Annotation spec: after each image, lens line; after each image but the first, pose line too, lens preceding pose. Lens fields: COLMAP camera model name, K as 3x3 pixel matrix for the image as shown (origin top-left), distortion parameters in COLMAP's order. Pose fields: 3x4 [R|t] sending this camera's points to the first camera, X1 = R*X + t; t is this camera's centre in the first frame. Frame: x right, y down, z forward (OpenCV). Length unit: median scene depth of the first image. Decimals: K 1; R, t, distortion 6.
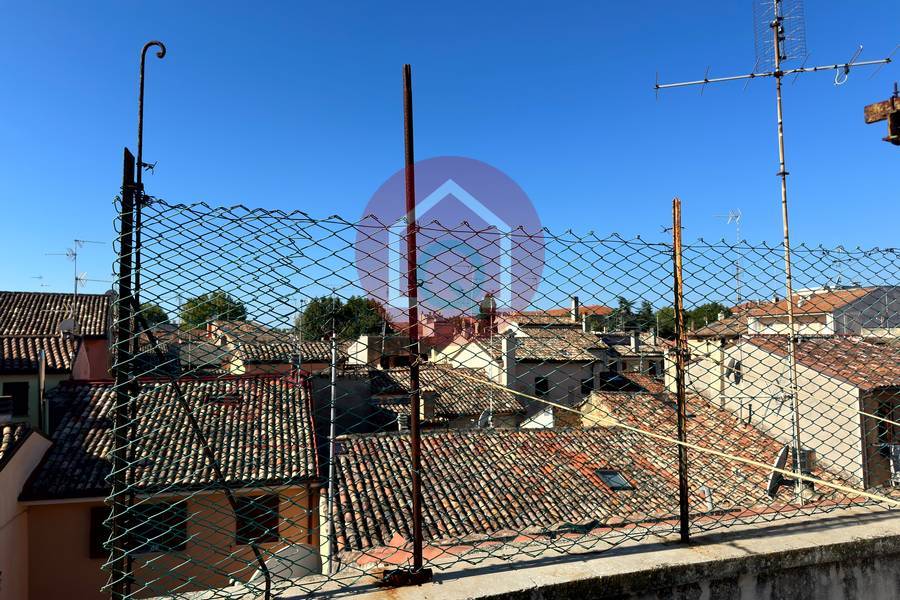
lens RADIAL K [[631.8, 0, 447.1], [0, 631.8, 302.1], [0, 0, 1]] dist [0.073585, -0.108223]
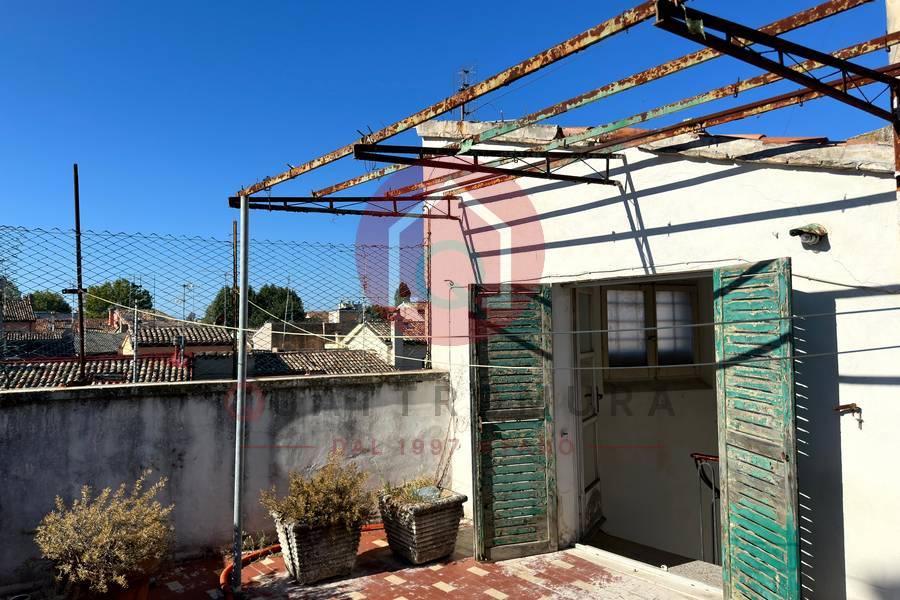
lens RADIAL K [[631.8, 0, 447.1], [0, 631.8, 302.1], [0, 0, 1]] dist [0.073585, -0.108223]
pose [[0.992960, -0.000752, 0.118445, 0.085904], [-0.001223, 0.999861, 0.016605, 0.008018], [-0.118442, -0.016633, 0.992822, -0.127337]]
